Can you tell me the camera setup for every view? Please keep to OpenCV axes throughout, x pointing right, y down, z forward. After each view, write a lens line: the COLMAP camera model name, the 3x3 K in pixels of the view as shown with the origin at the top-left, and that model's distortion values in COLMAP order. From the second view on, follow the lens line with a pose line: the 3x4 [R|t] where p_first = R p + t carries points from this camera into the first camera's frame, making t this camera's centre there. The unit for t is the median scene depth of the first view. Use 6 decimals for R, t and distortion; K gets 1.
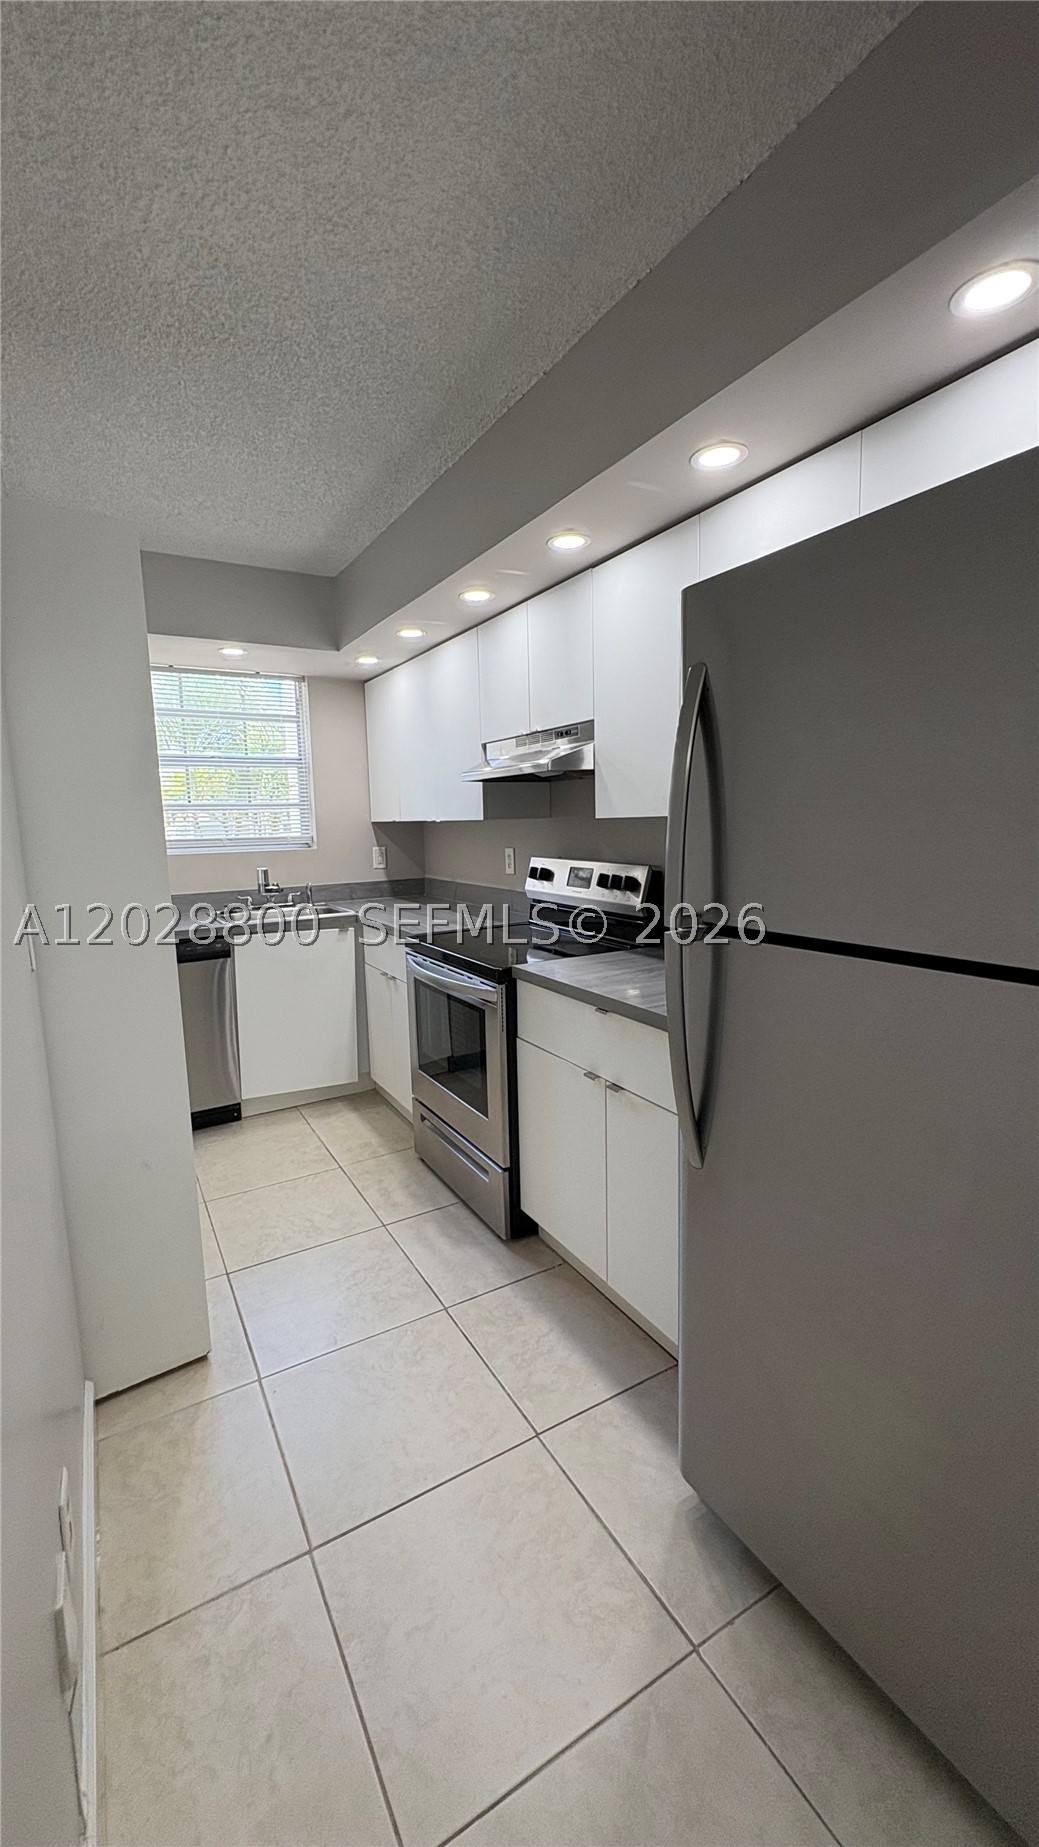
lens RADIAL K [[751.4, 0, 520.3], [0, 751.4, 919.7], [0, 0, 1]] dist [0.001428, 0.000340]
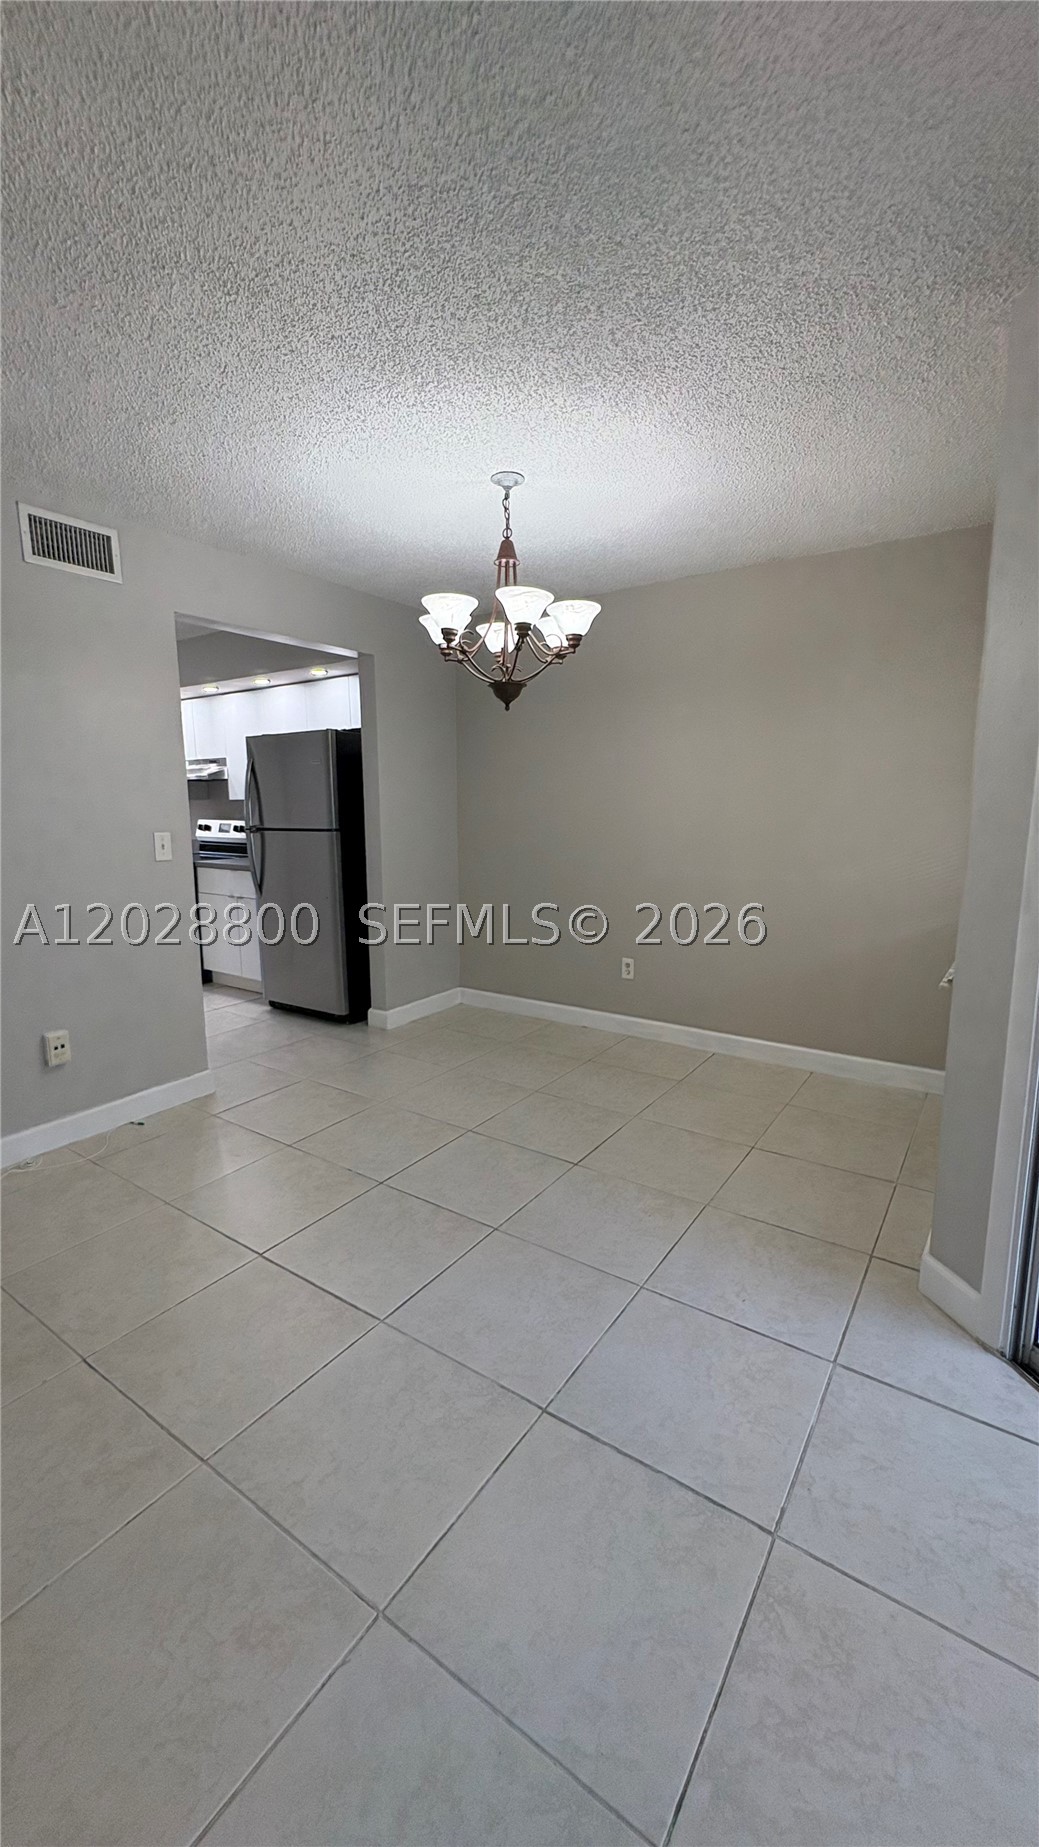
lens RADIAL K [[751.4, 0, 520.3], [0, 751.4, 919.7], [0, 0, 1]] dist [0.001428, 0.000340]
pose [[0.909698, -0.050892, 0.412140, -0.056710], [0.044768, 0.998697, 0.024506, 0.213385], [-0.412850, -0.003843, 0.910791, -1.483201]]
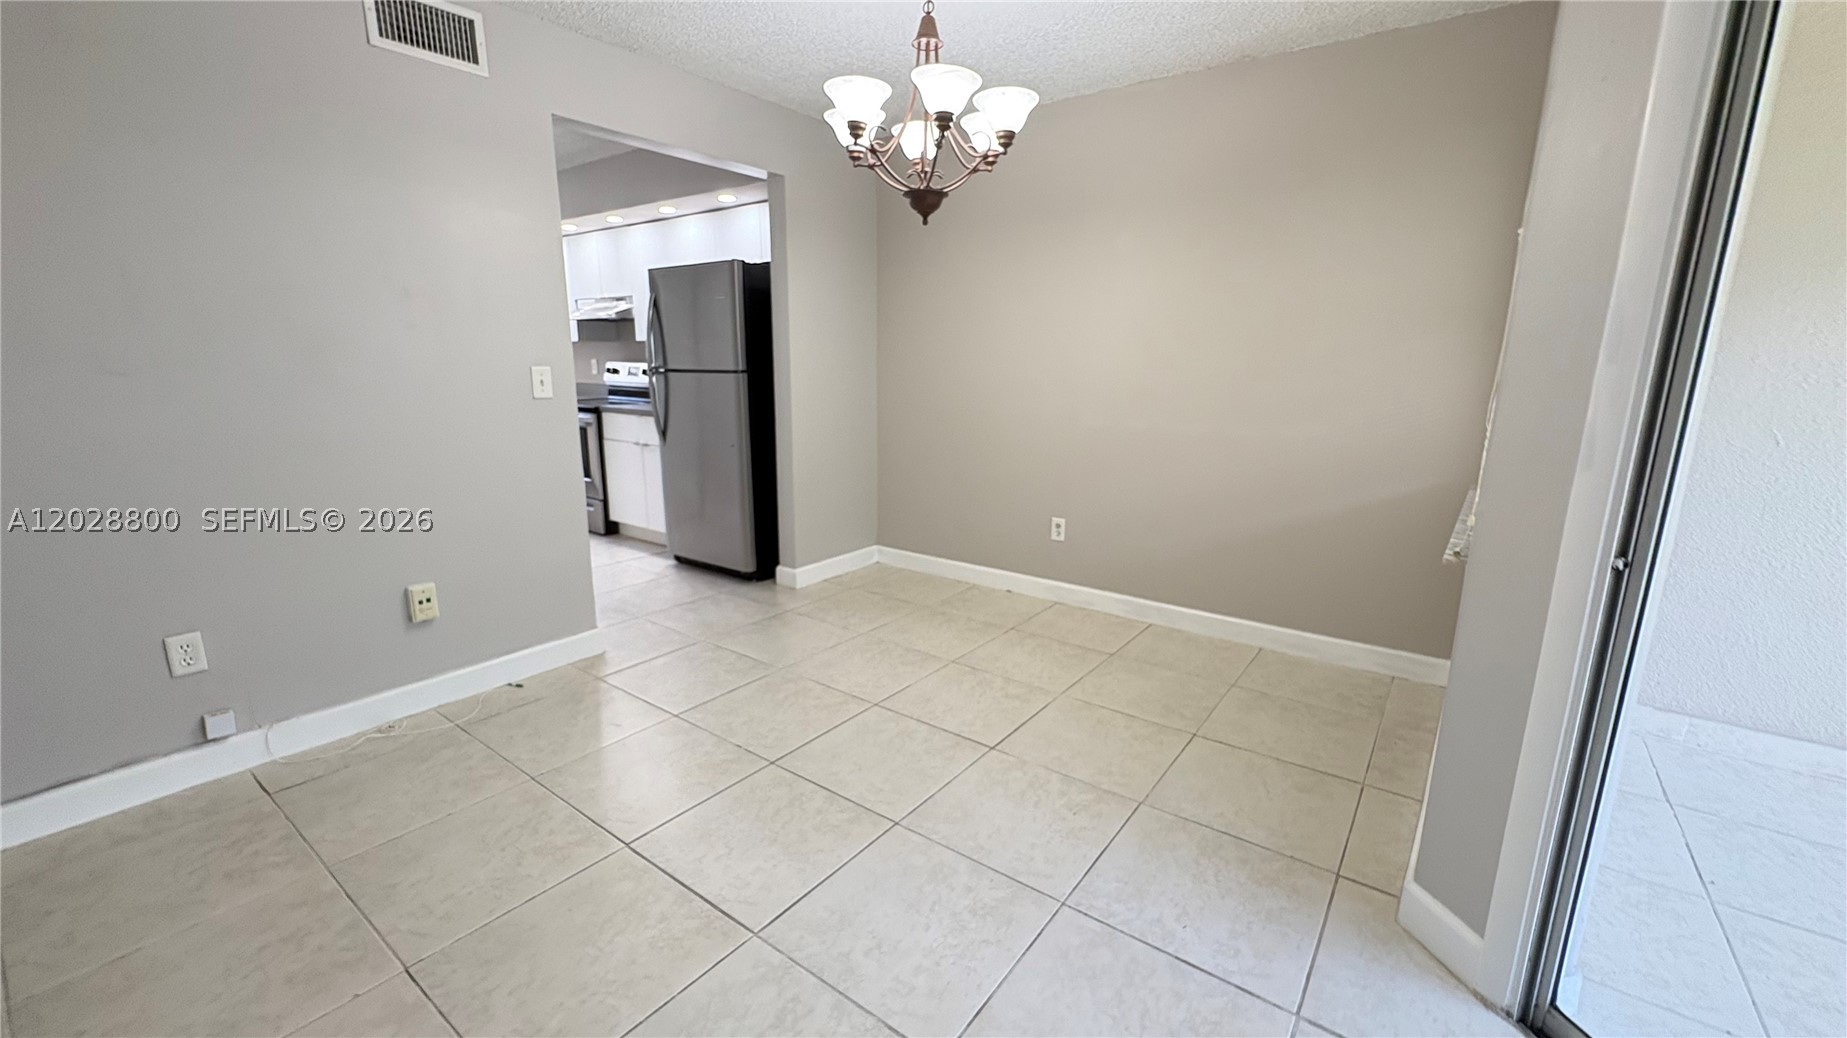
lens RADIAL K [[751.4, 0, 916.9], [0, 751.4, 518.6], [0, 0, 1]] dist [0.001428, 0.000340]
pose [[0.928410, -0.052865, 0.367777, 0.025714], [0.026184, 0.996674, 0.077167, 0.228071], [-0.370633, -0.062013, 0.926707, -1.353841]]
